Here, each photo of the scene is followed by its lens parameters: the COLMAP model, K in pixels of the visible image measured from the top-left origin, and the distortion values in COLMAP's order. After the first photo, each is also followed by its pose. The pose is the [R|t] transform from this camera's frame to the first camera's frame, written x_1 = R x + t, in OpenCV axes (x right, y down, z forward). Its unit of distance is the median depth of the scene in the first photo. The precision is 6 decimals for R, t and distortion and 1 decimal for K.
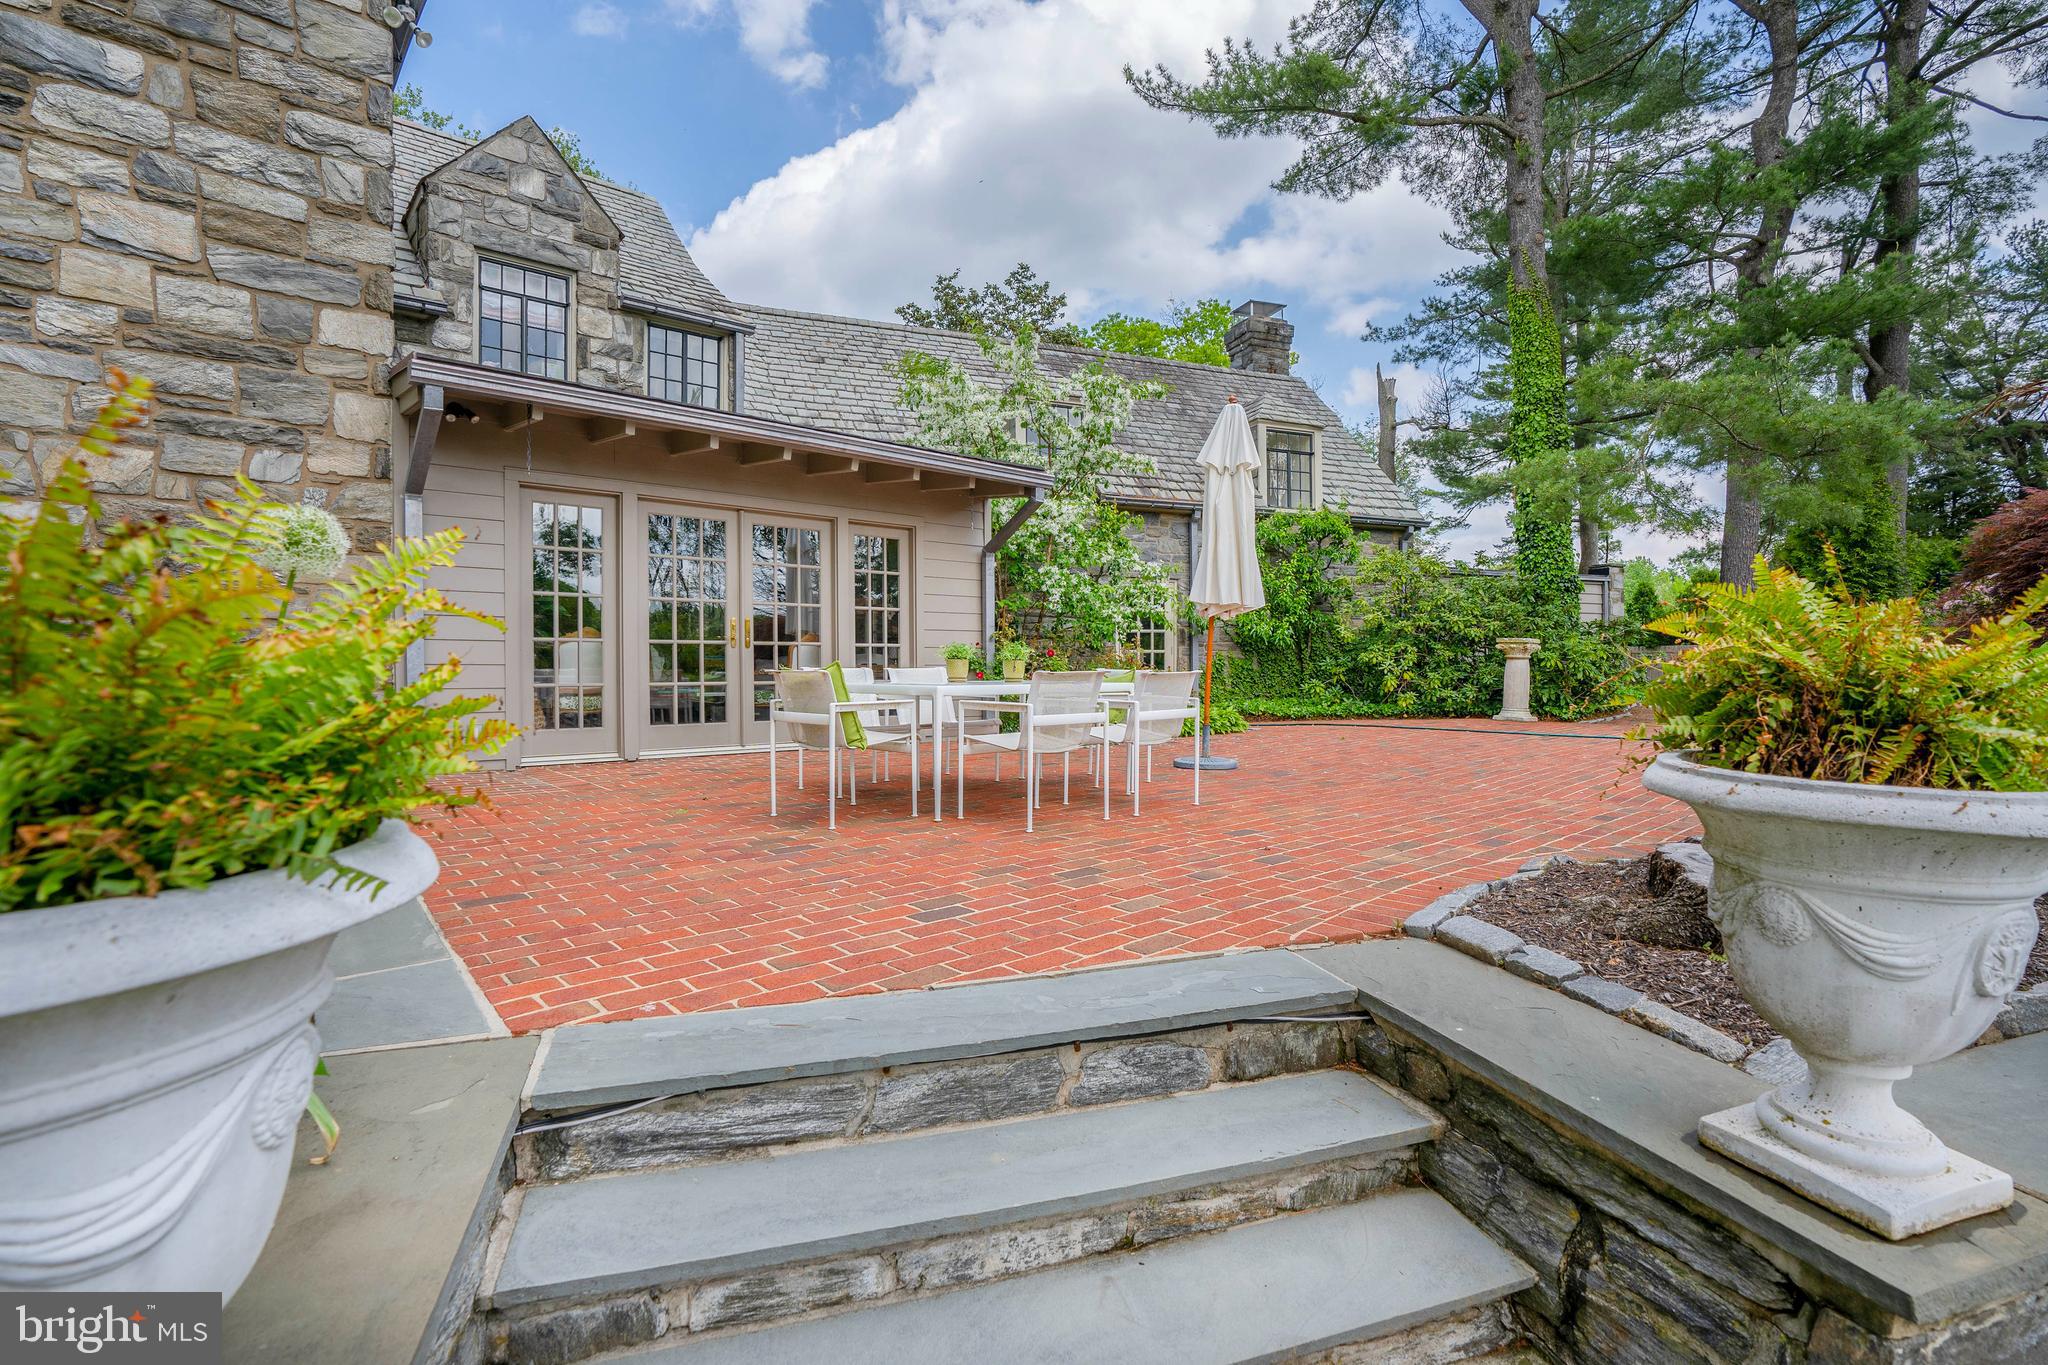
lens RADIAL K [[923.9, 0, 1015.5], [0, 923.9, 645.8], [0, 0, 1]] dist [-0.000582, 0.000054]
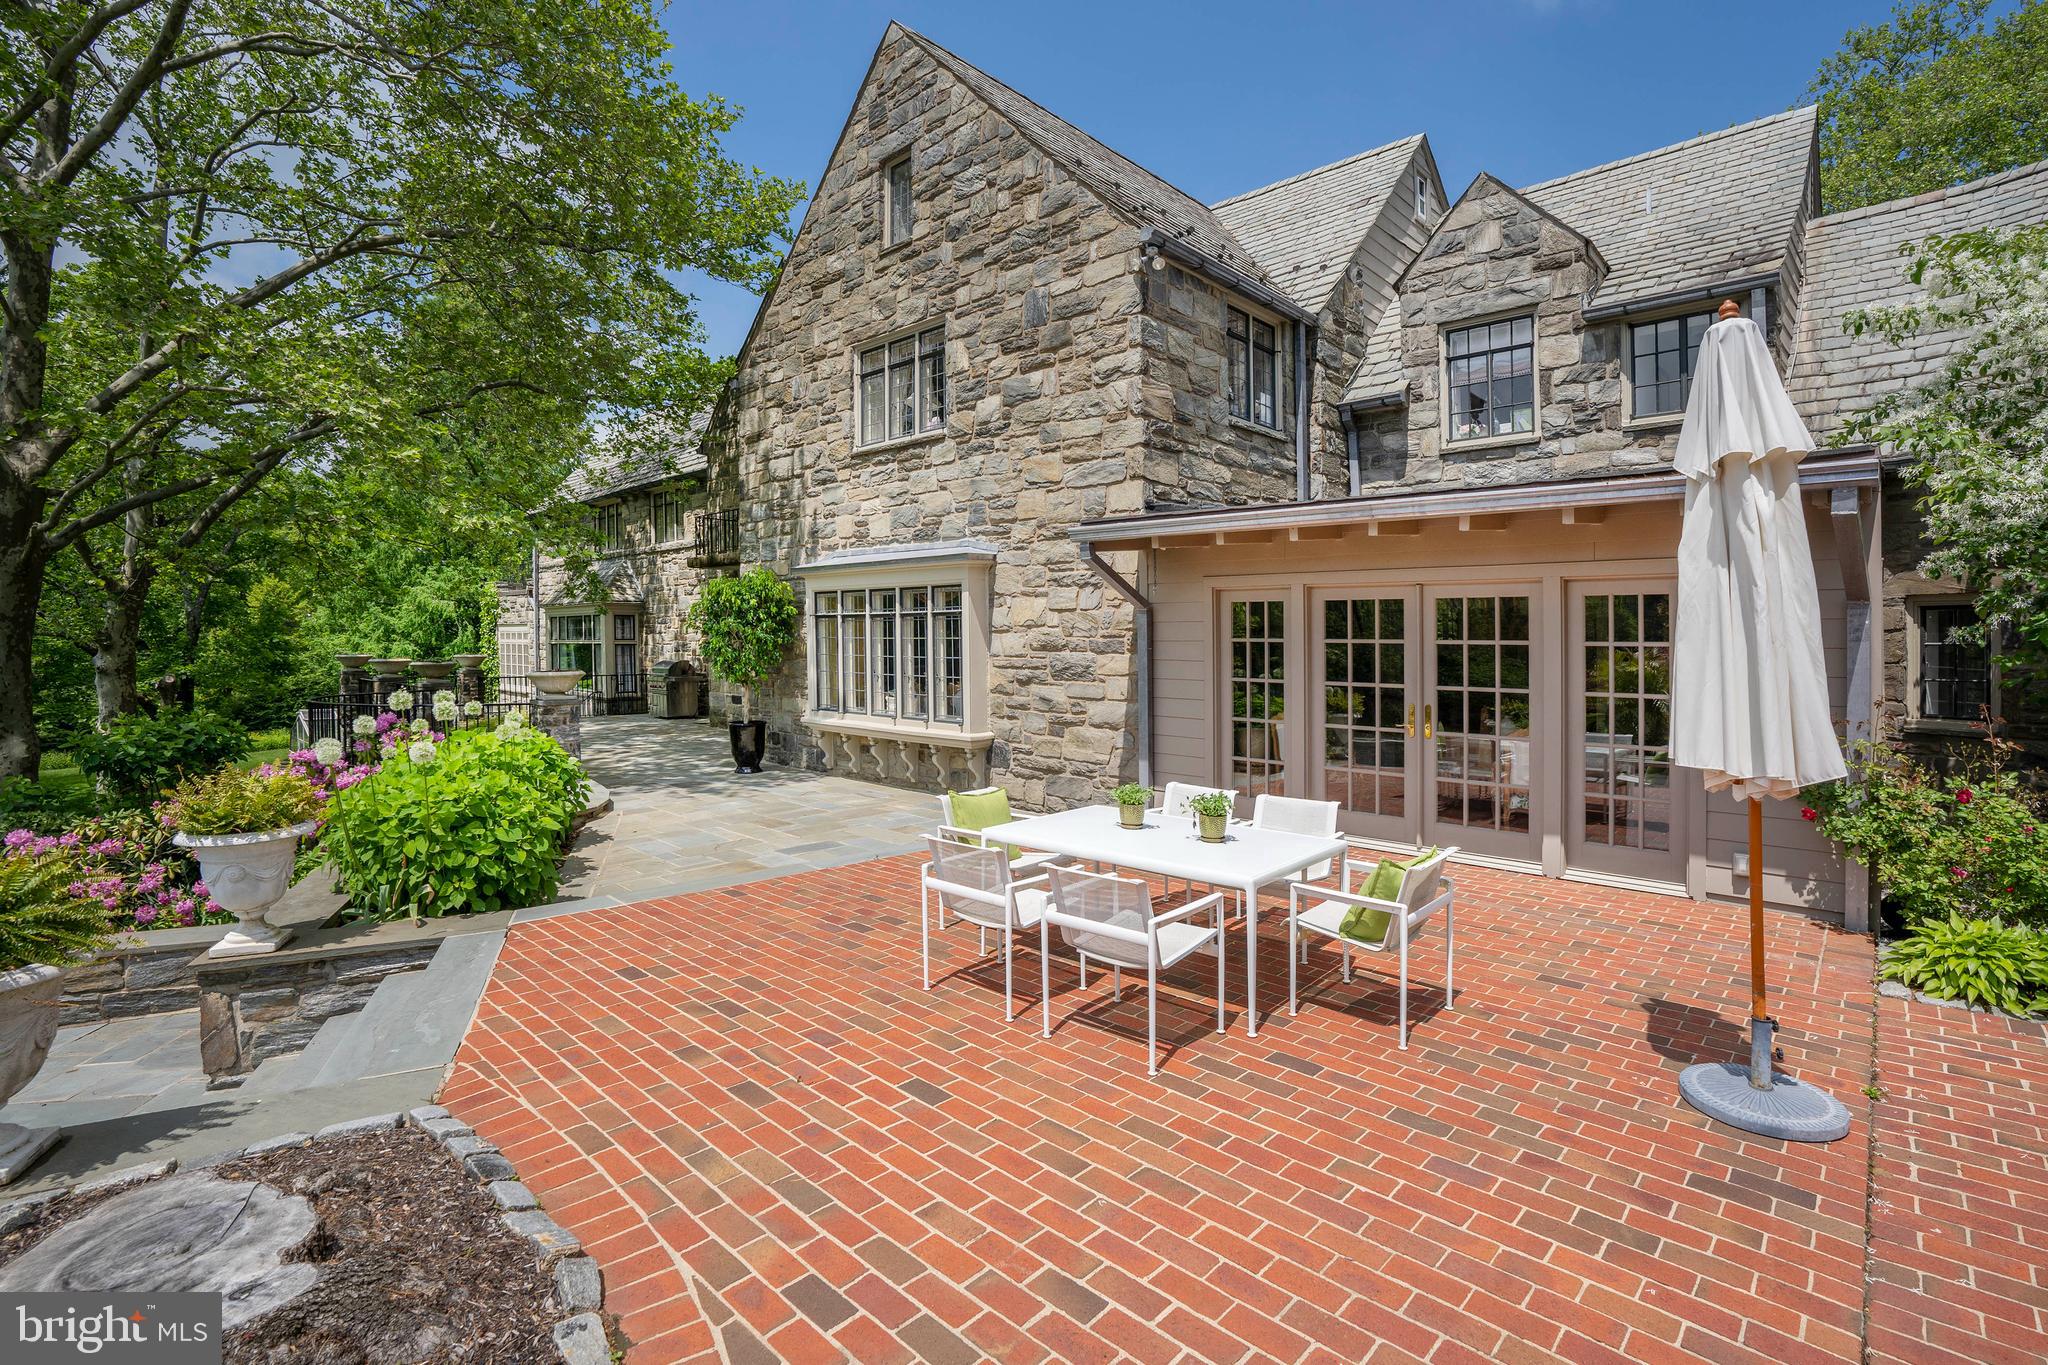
lens RADIAL K [[962.5, 0, 1017.6], [0, 962.5, 614.5], [0, 0, 1]] dist [-0.026594, -0.000205]
pose [[0.097712, -0.031600, -0.994713, 0.678624], [-0.002334, 0.999486, -0.031981, -0.106080], [0.995212, 0.005447, 0.097588, 0.651322]]
